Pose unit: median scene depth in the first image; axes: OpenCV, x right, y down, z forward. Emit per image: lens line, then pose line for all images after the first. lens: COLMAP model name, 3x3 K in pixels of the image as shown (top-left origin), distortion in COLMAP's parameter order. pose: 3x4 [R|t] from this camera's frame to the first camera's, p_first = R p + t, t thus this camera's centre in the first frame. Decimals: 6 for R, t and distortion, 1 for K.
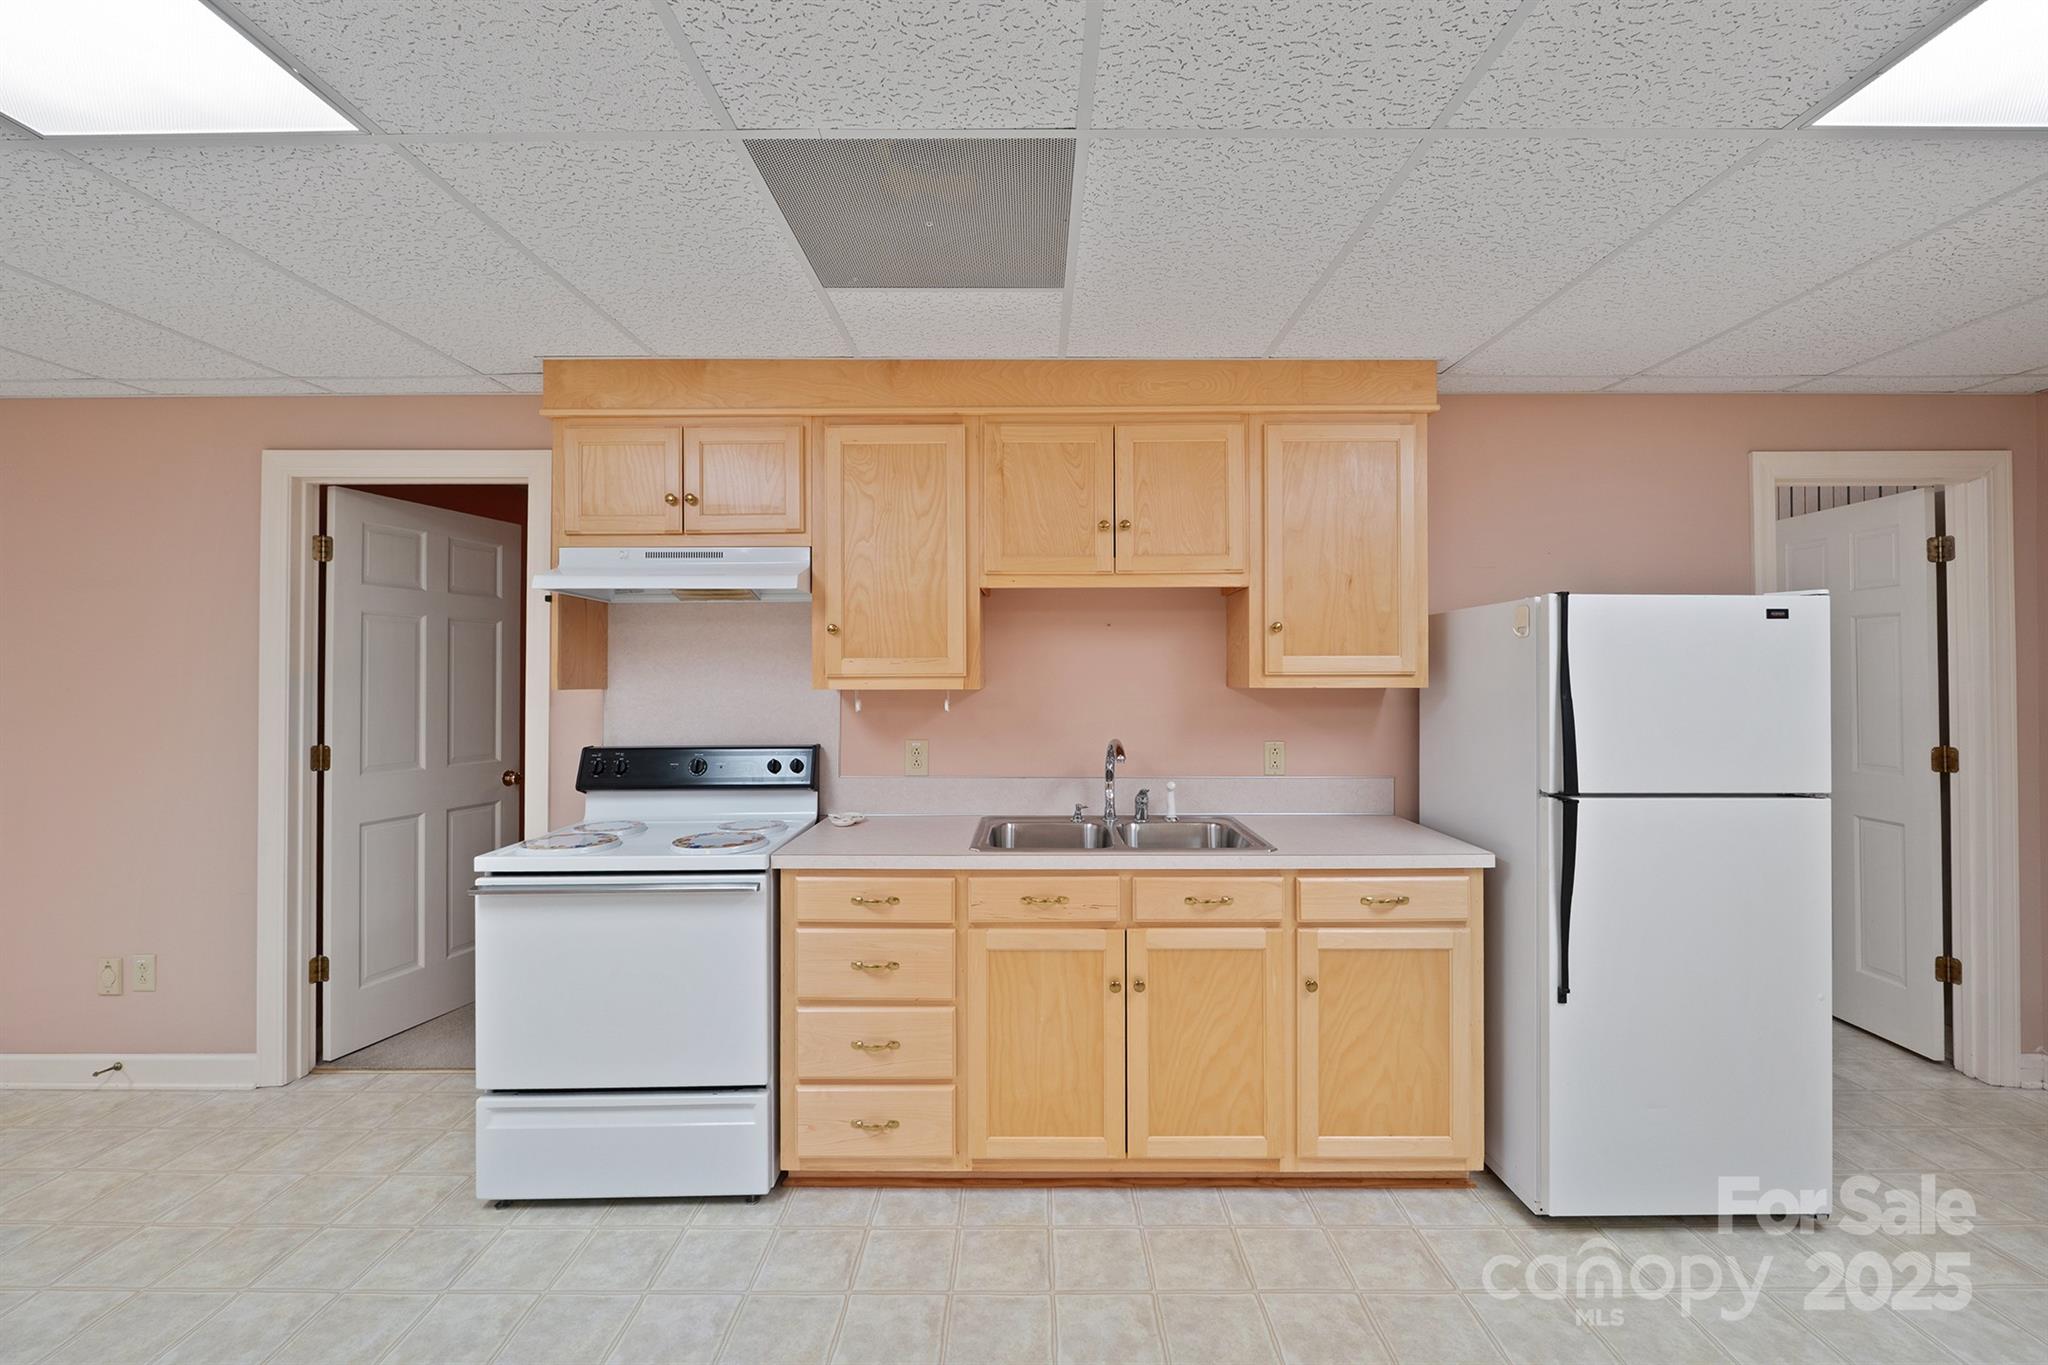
lens RADIAL K [[852.6, 0, 1028.2], [0, 852.6, 669.7], [0, 0, 1]] dist [-0.008143, -0.000155]
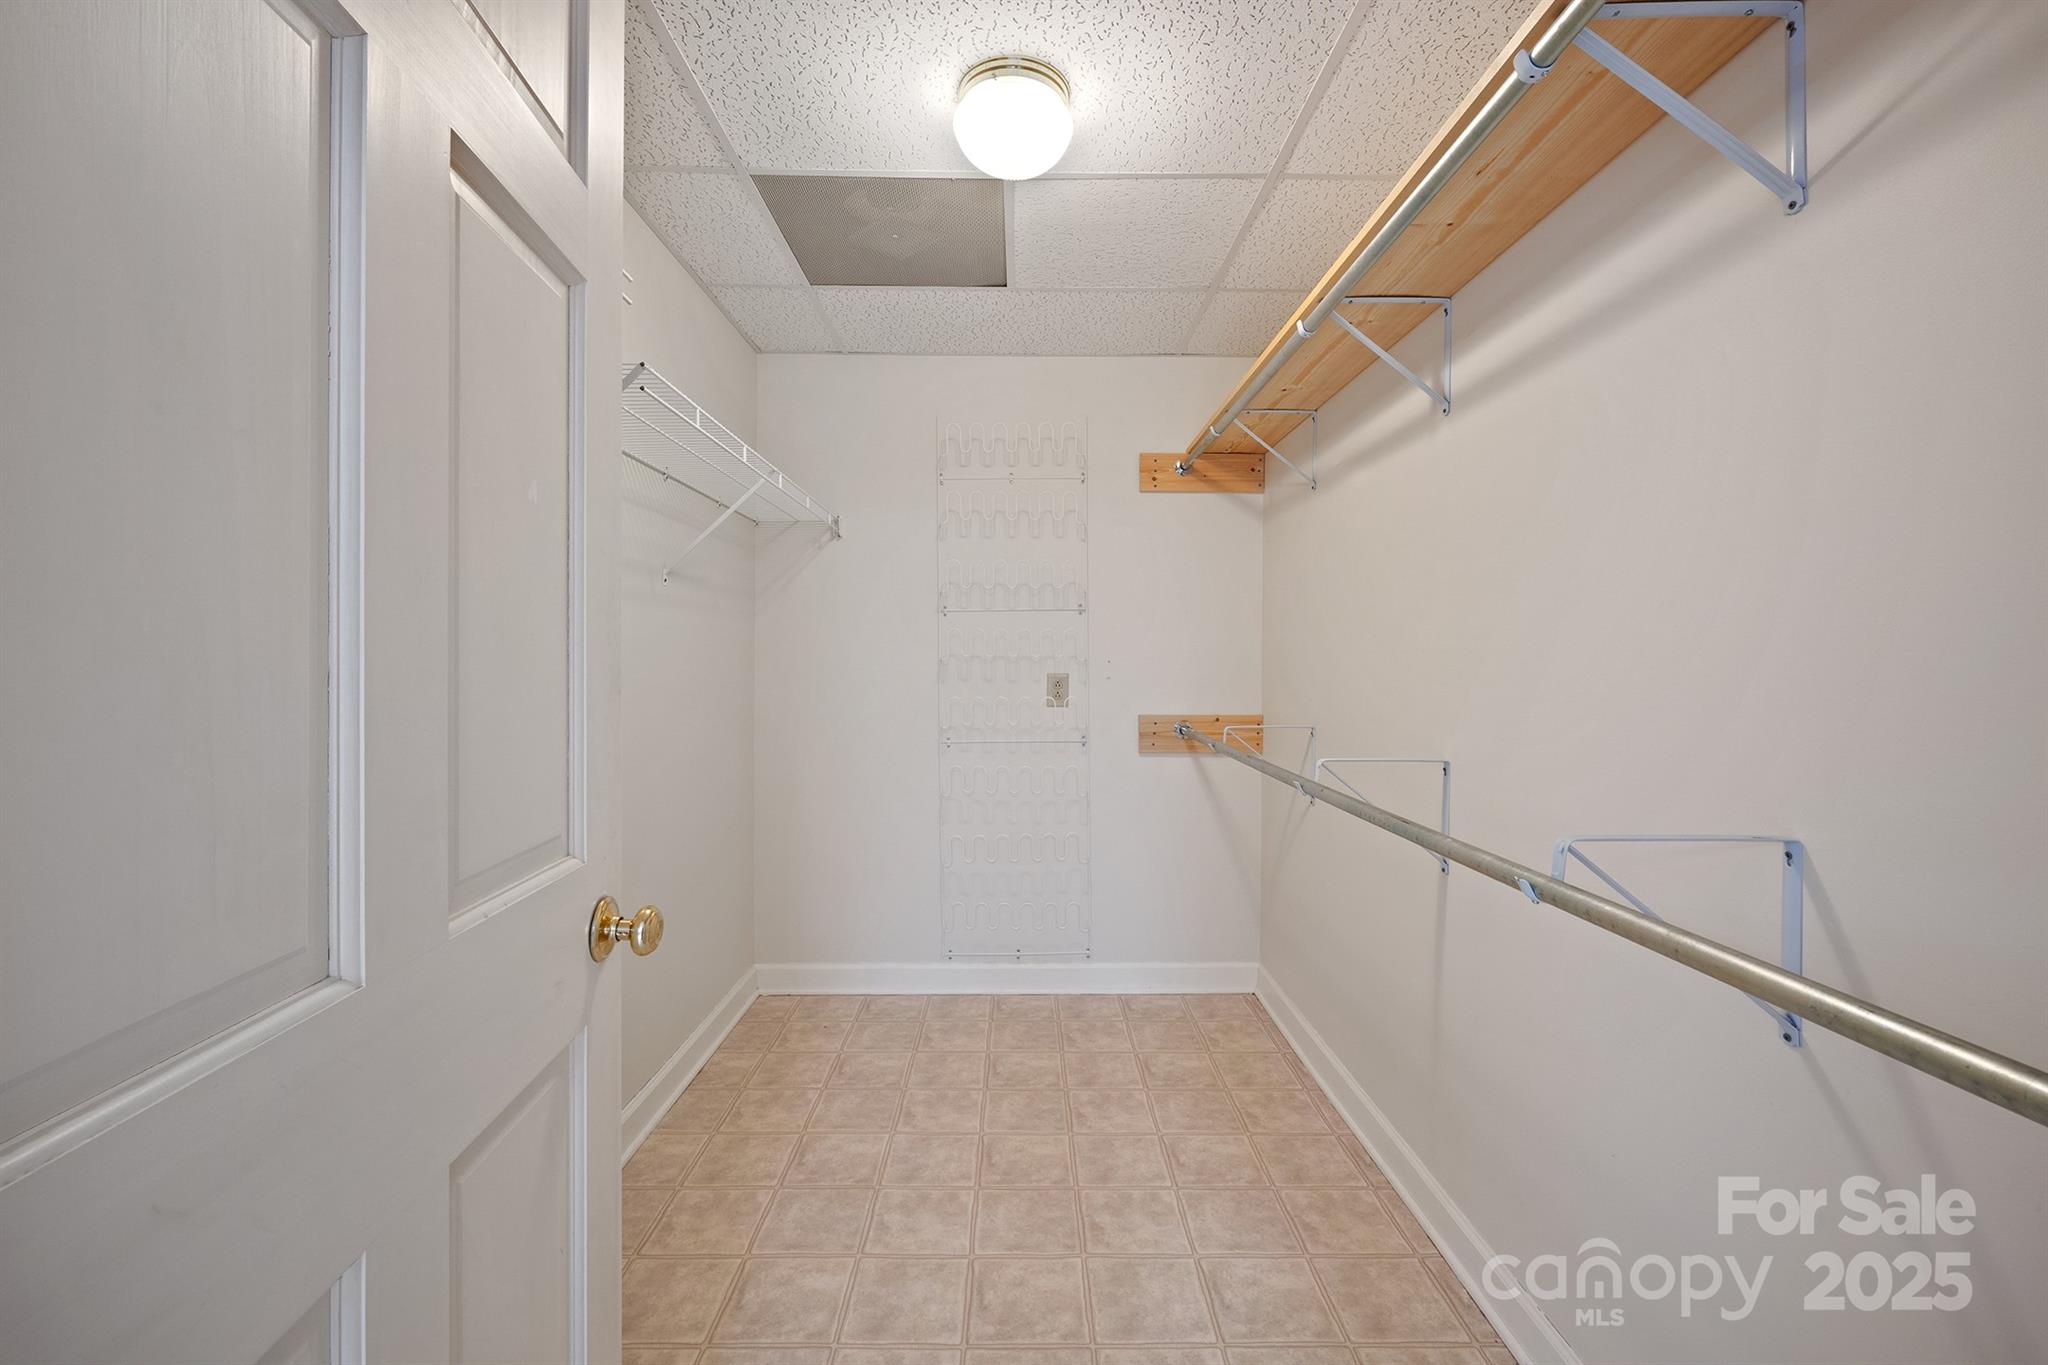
lens RADIAL K [[852.6, 0, 1028.2], [0, 852.6, 669.7], [0, 0, 1]] dist [-0.008143, -0.000155]
pose [[-0.999919, -0.001883, -0.012557, -0.019354], [-0.001790, 0.999971, -0.007443, 0.114942], [0.012570, -0.007420, -0.999893, 1.912923]]
